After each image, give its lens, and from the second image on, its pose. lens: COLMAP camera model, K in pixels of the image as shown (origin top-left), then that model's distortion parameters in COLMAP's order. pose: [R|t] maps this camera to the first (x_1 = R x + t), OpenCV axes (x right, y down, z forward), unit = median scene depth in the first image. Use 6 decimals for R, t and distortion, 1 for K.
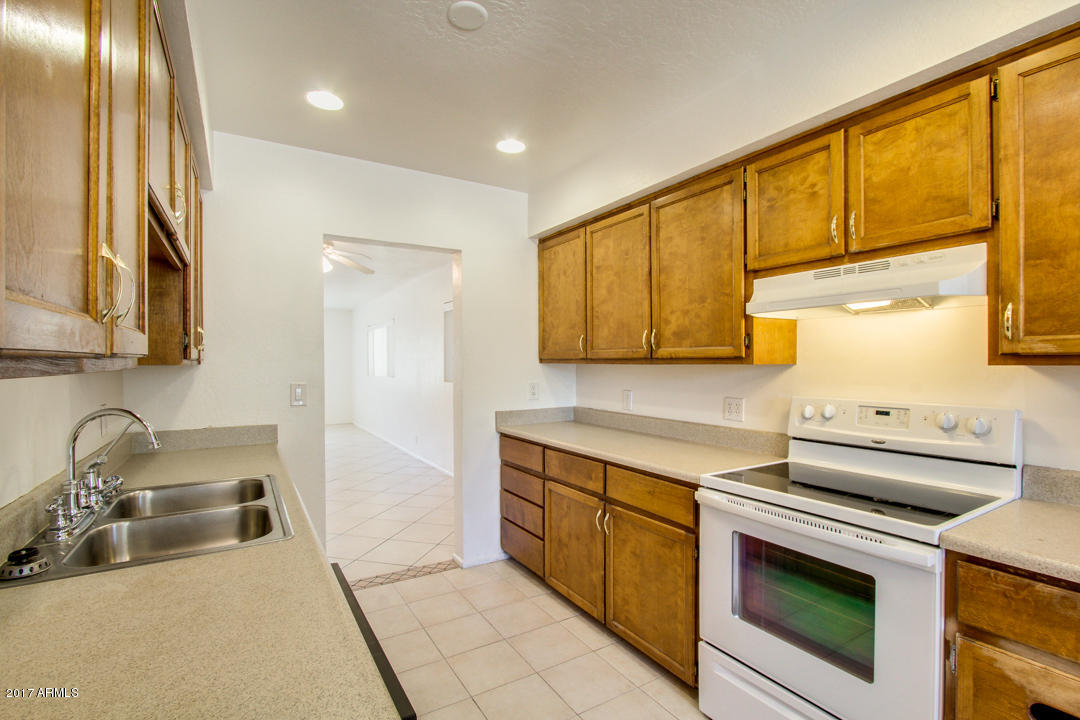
lens RADIAL K [[500.6, 0, 554.5], [0, 500.6, 364.5], [0, 0, 1]] dist [-0.007892, -0.000236]
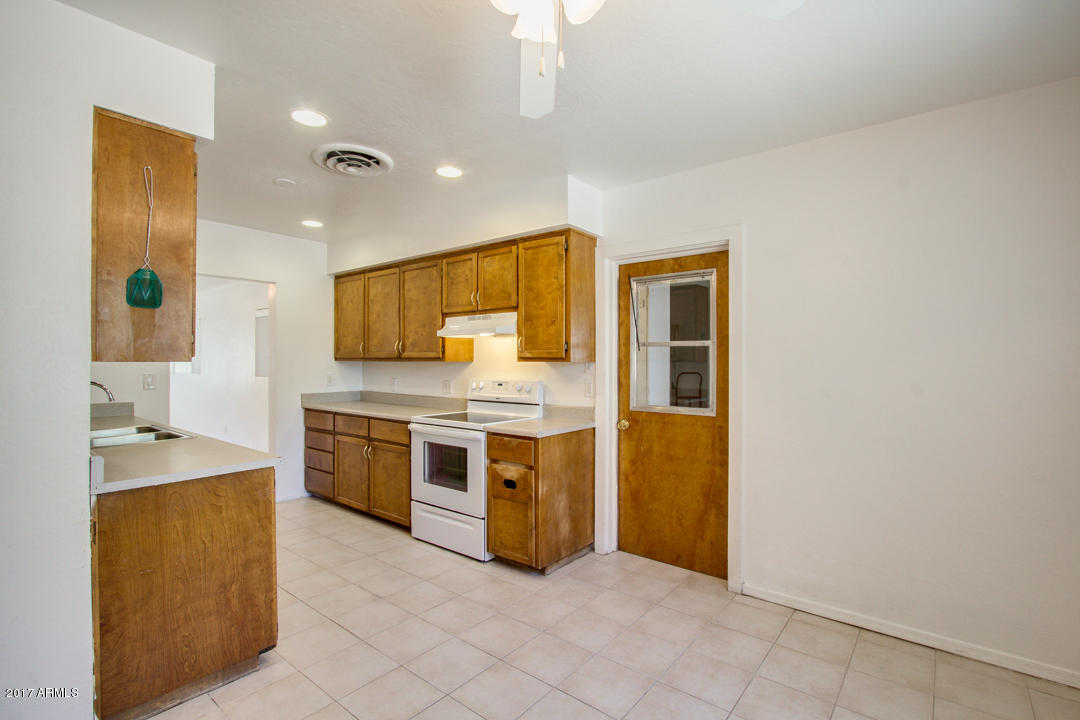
lens RADIAL K [[496.4, 0, 540.0], [0, 496.4, 360.0], [0, 0, 1]] dist [-0.003008, -0.000107]
pose [[0.949074, 0.005742, 0.315001, 0.119654], [-0.003348, 0.999961, -0.008142, 0.007376], [-0.315036, 0.006673, 0.949056, -0.815022]]
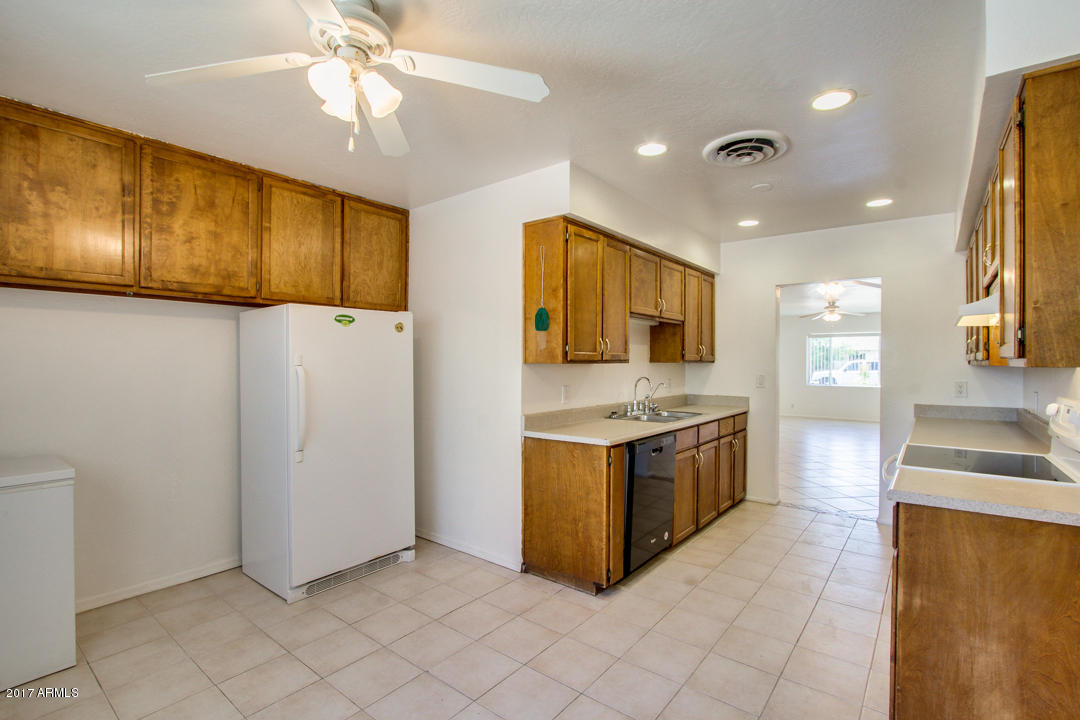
lens RADIAL K [[512.9, 0, 562.7], [0, 512.9, 363.1], [0, 0, 1]] dist [-0.001291, -0.000435]
pose [[0.353693, 0.007088, -0.935335, 1.023570], [-0.010410, 0.999939, 0.003641, 0.000174], [0.935304, 0.008449, 0.353745, -0.321593]]
